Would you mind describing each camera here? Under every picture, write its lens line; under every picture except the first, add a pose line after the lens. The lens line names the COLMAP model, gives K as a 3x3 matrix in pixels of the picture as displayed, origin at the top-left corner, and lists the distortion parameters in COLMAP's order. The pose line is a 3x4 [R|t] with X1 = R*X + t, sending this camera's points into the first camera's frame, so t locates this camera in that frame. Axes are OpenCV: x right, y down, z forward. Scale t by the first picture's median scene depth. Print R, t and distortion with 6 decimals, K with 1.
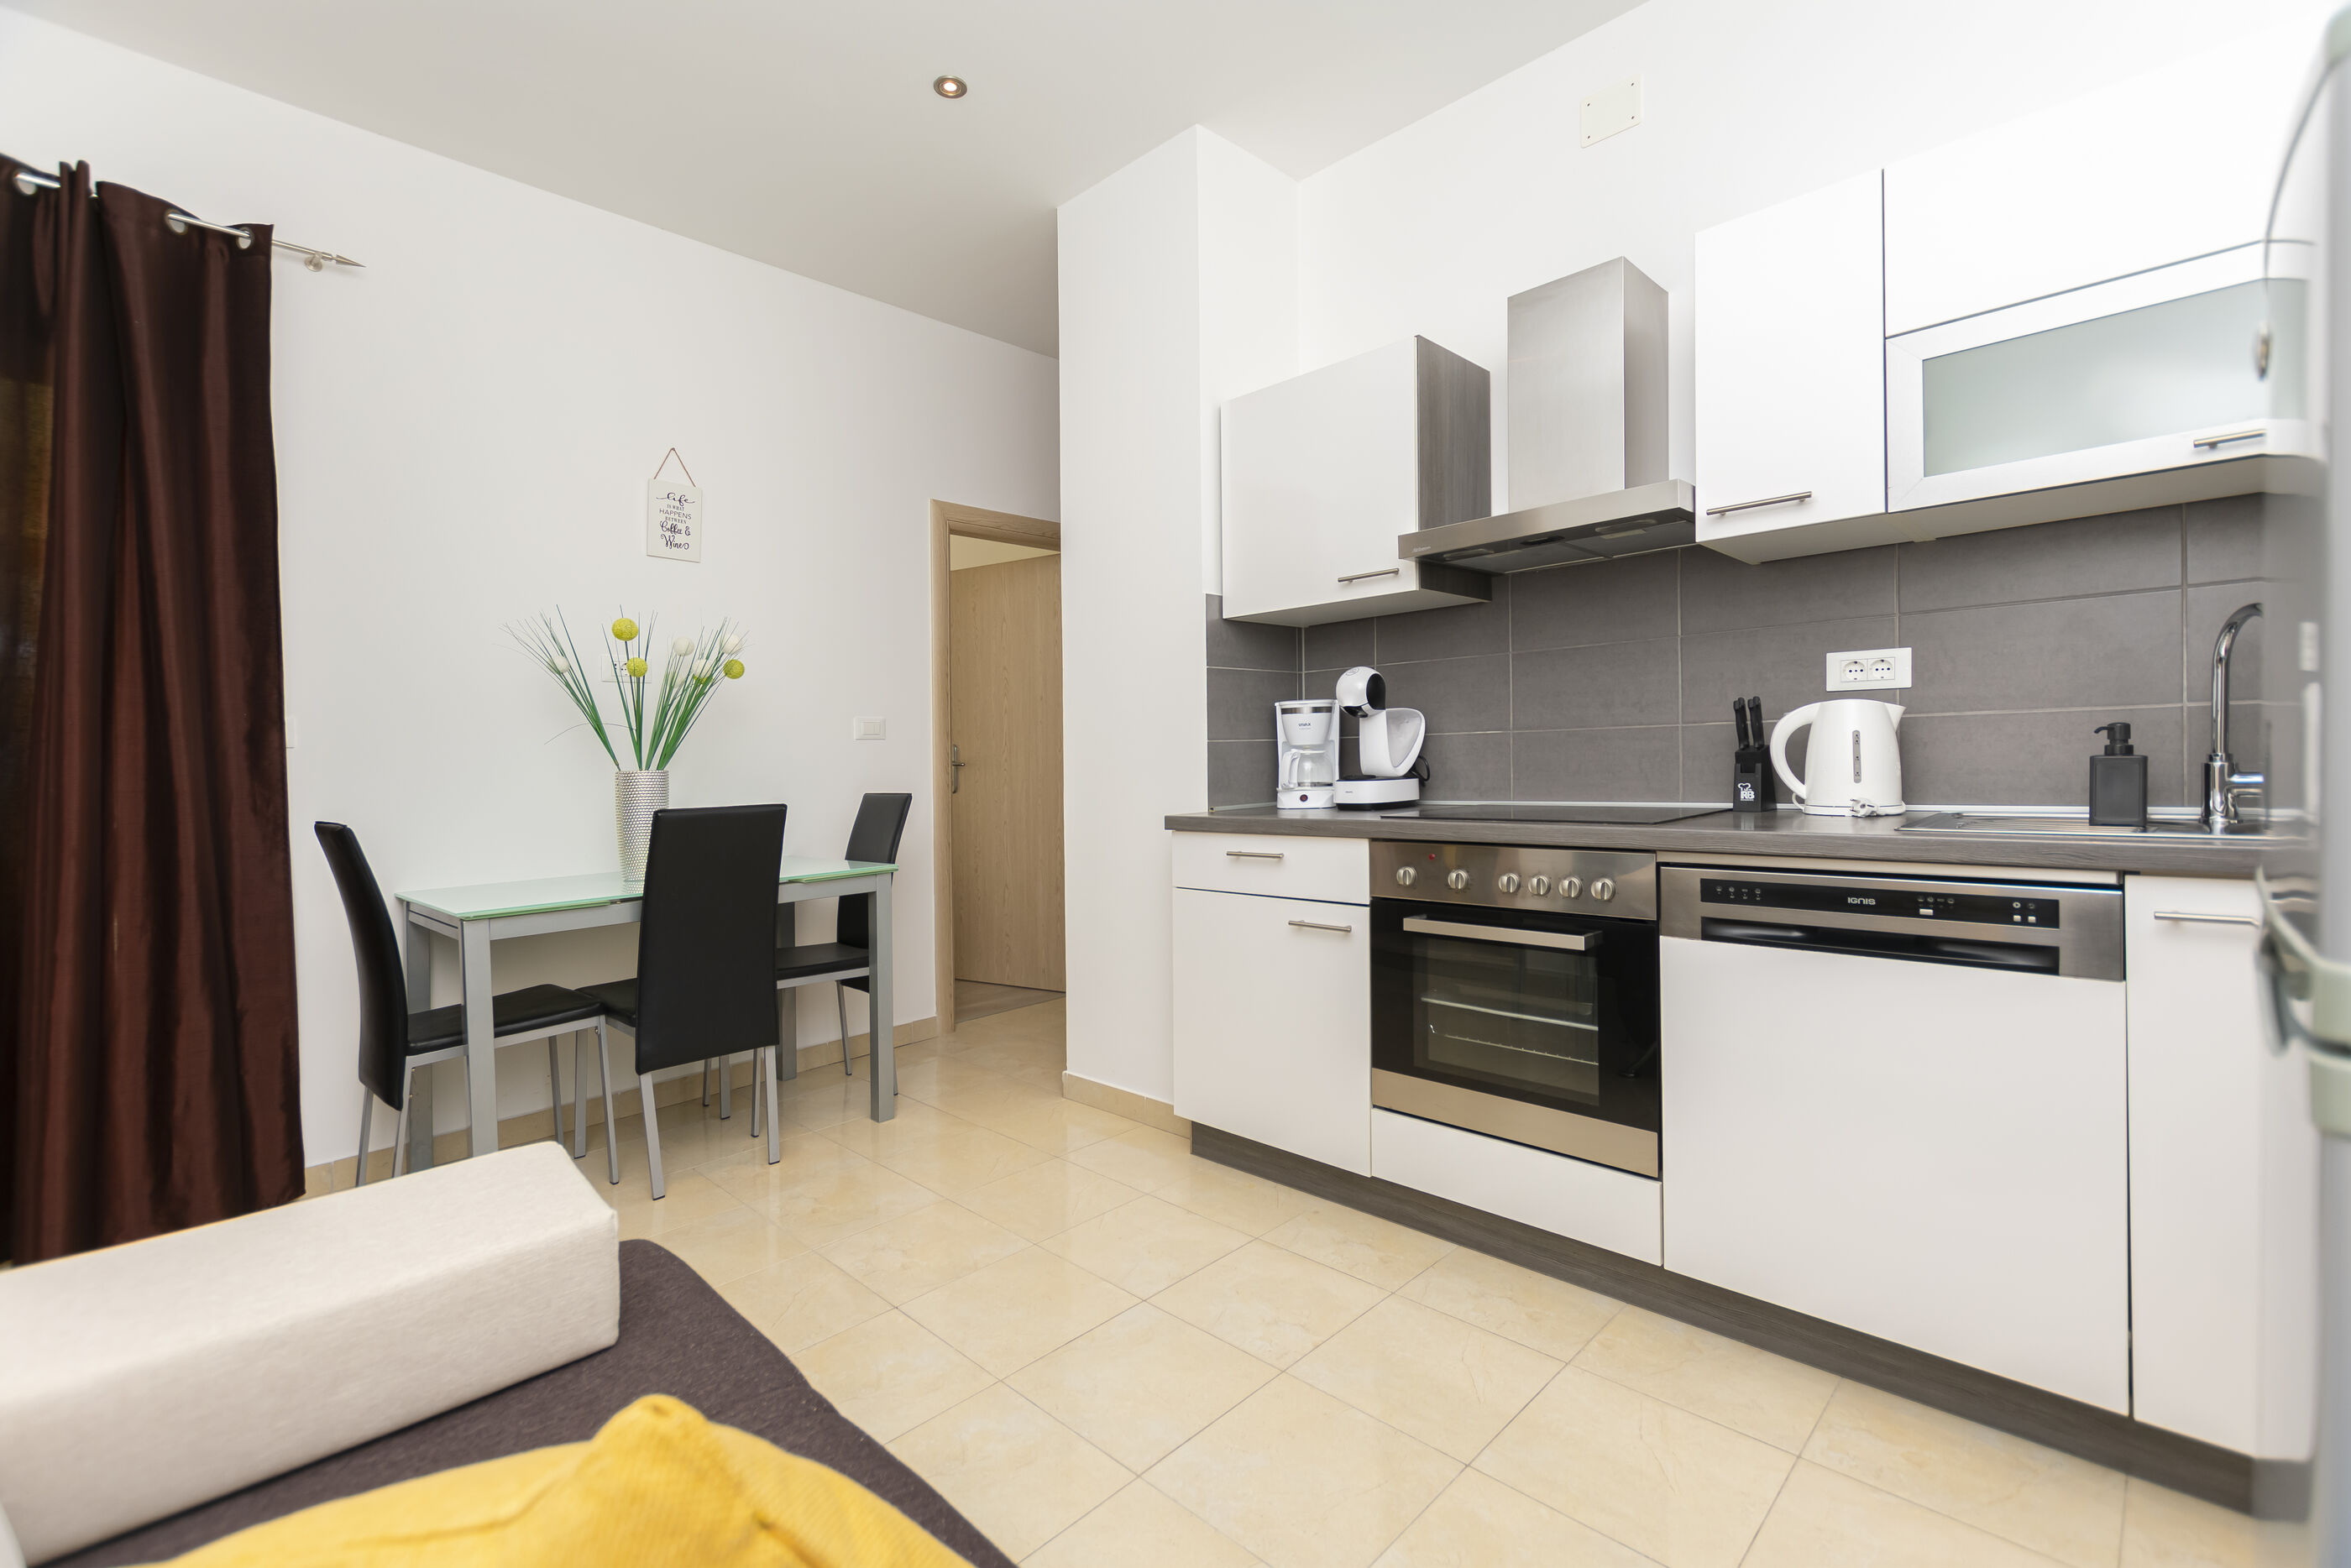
lens RADIAL K [[1007.5, 0, 1164.5], [0, 1007.5, 793.8], [0, 0, 1]] dist [0.001136, 0.000134]
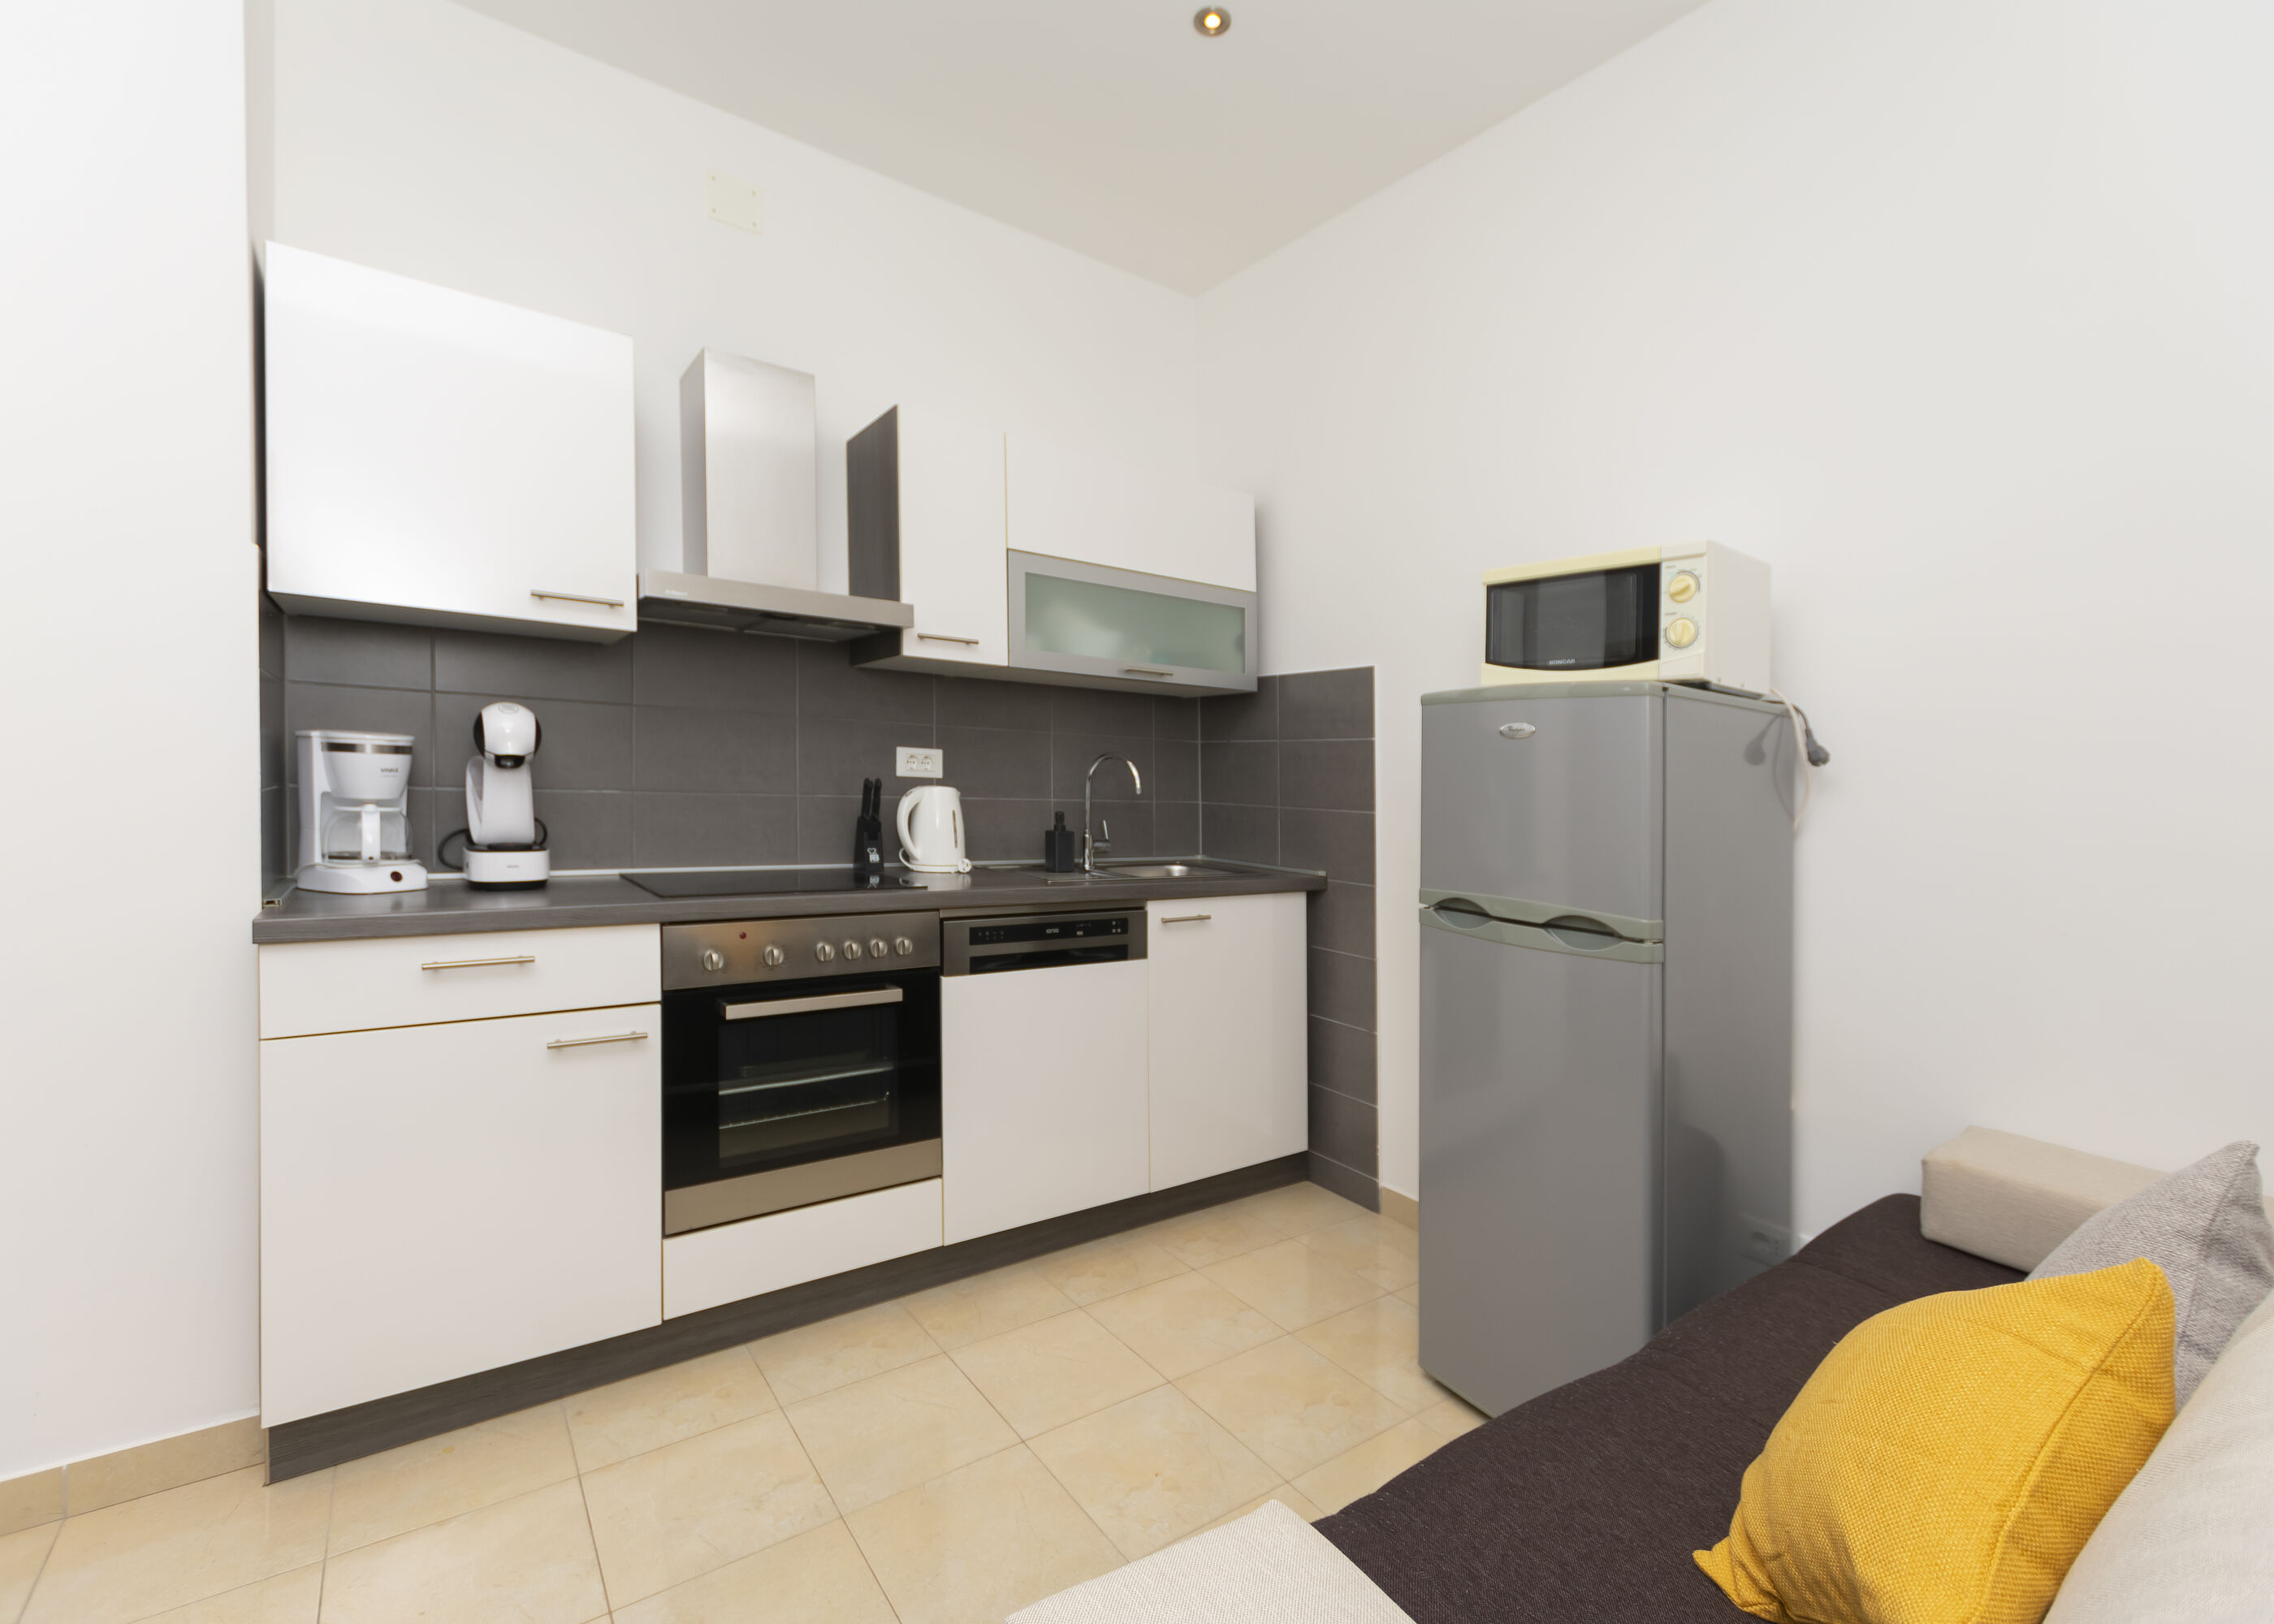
lens RADIAL K [[1051.7, 0, 1119.4], [0, 1051.7, 808.4], [0, 0, 1]] dist [0.000098, -0.000330]
pose [[0.146483, 0.013579, 0.989120, -0.654293], [0.001808, 0.999900, -0.013995, -0.041253], [-0.989212, 0.003839, 0.146444, 0.515061]]
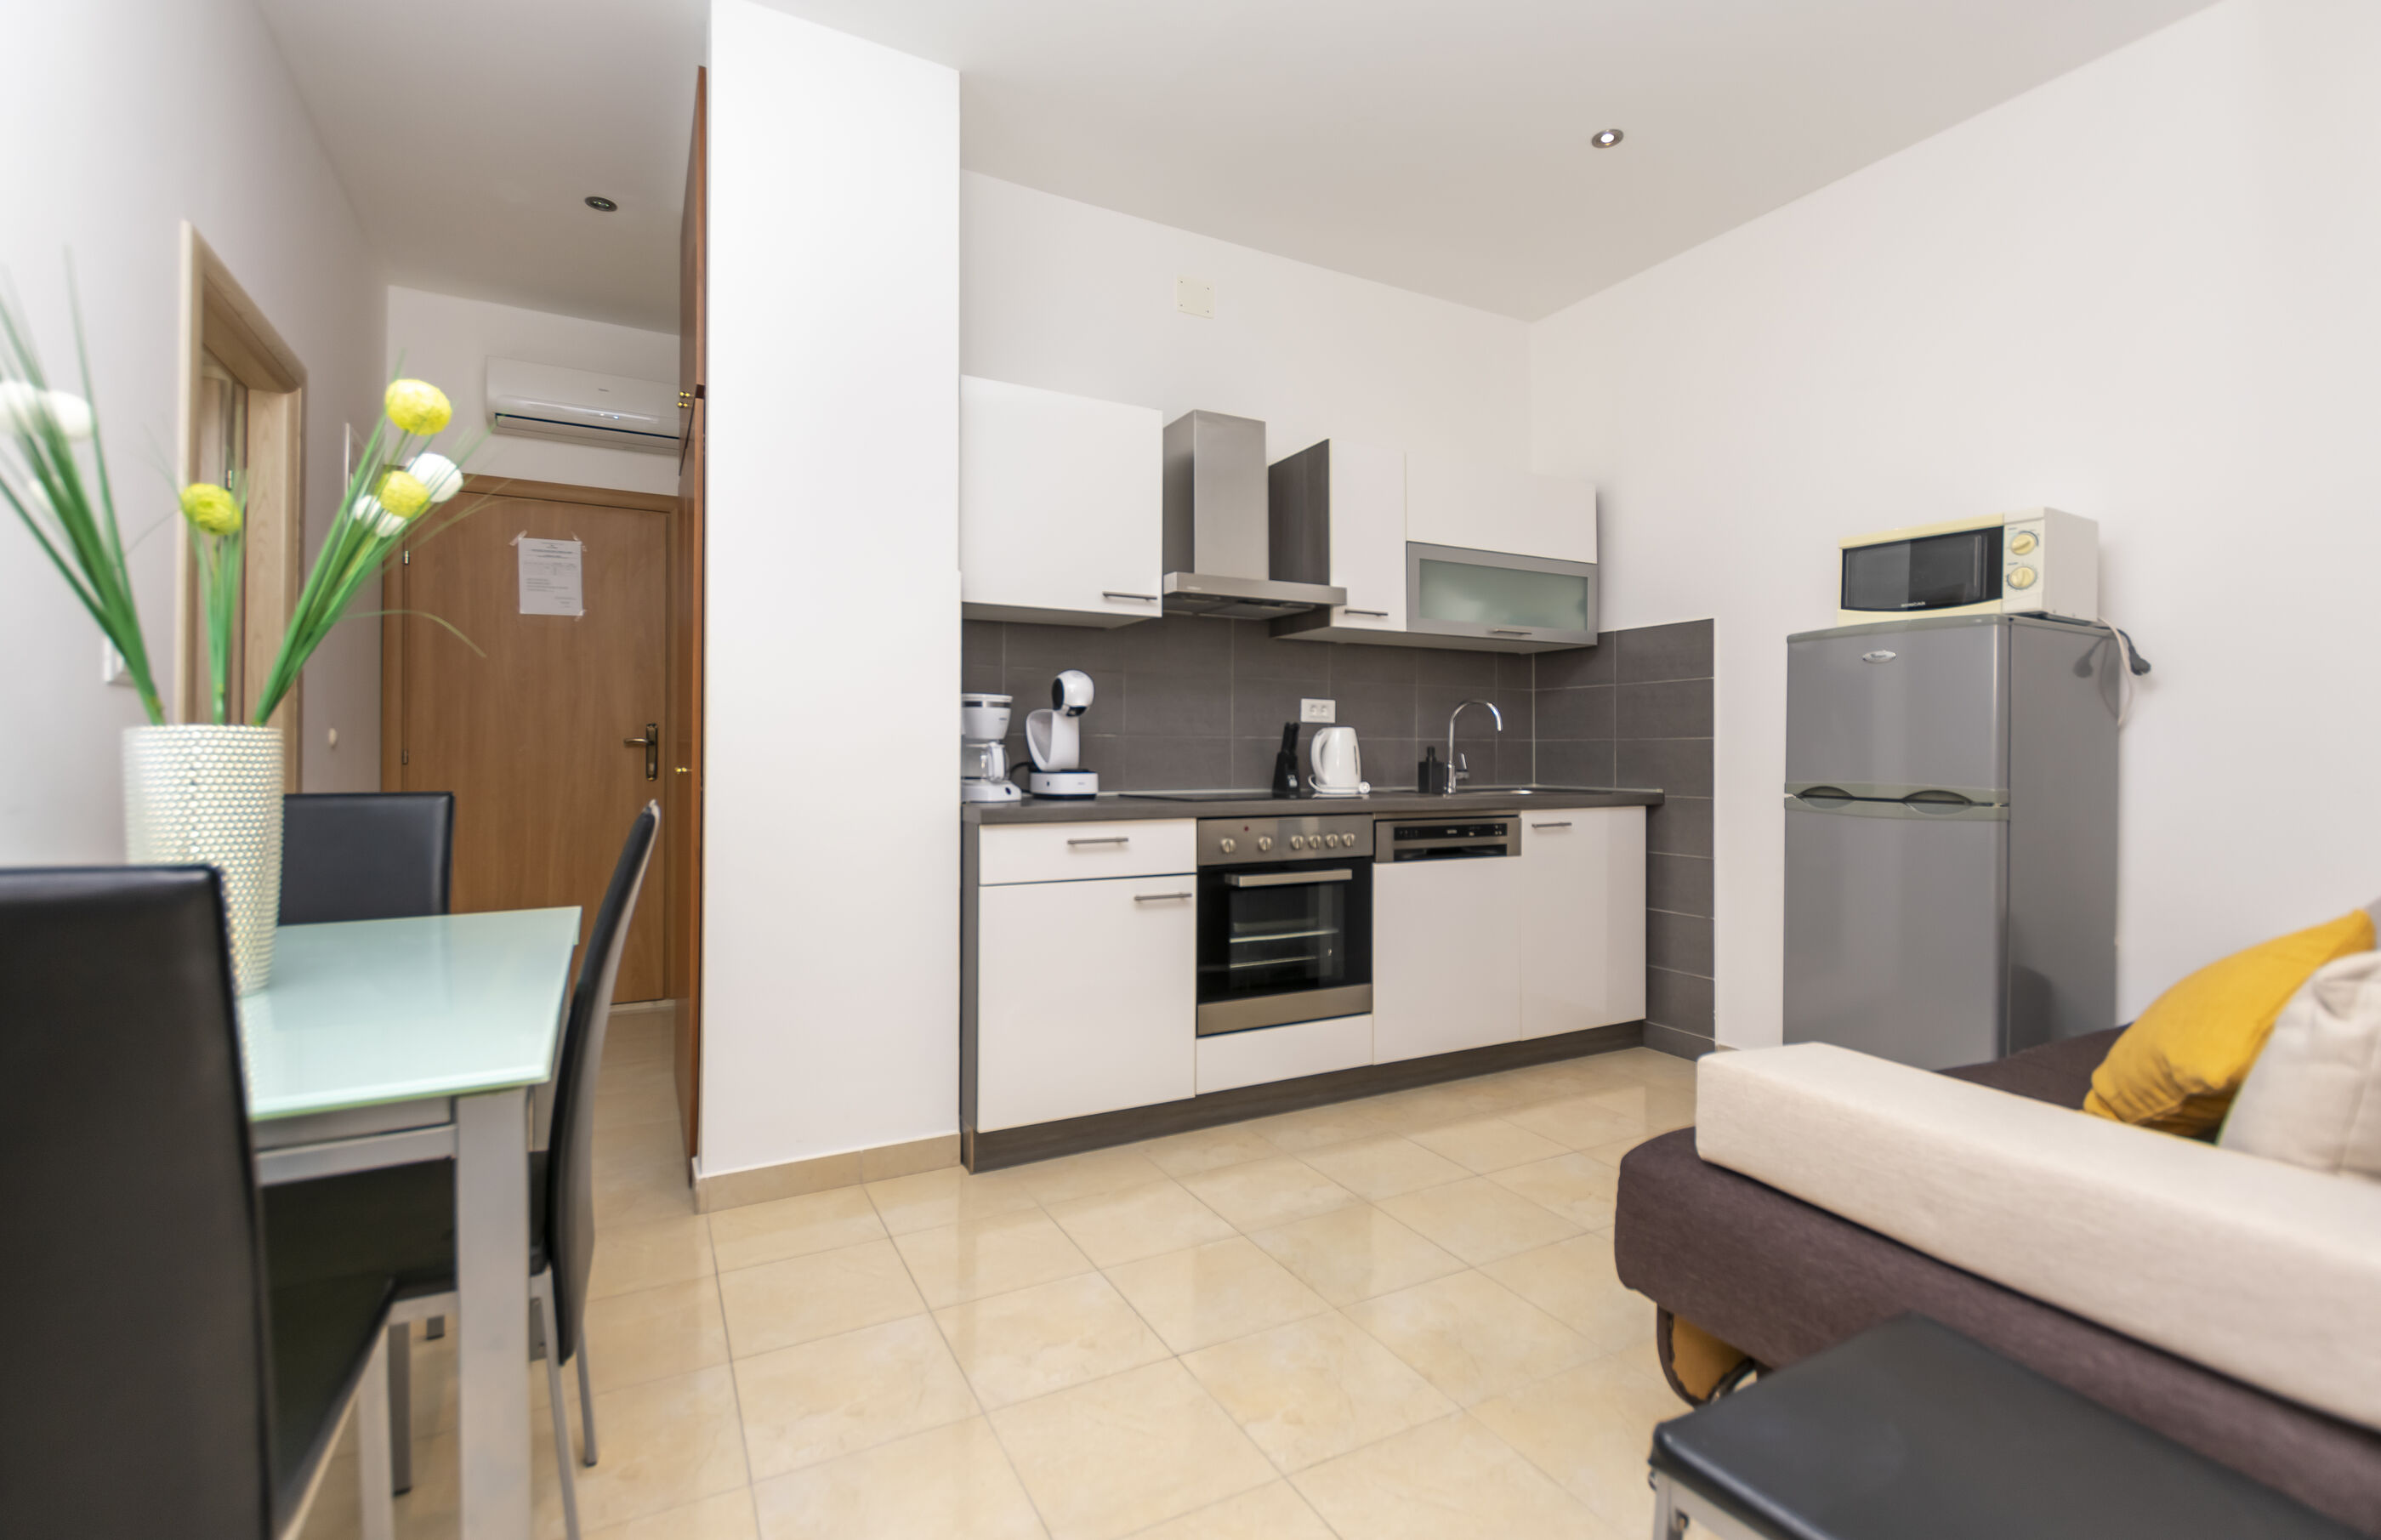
lens RADIAL K [[943.2, 0, 1192.0], [0, 943.2, 784.0], [0, 0, 1]] dist [0.000955, -0.000434]
pose [[0.338174, -0.006314, 0.941062, -0.928837], [0.014812, 0.999889, 0.001386, 0.001260], [-0.940967, 0.013470, 0.338230, 0.649454]]
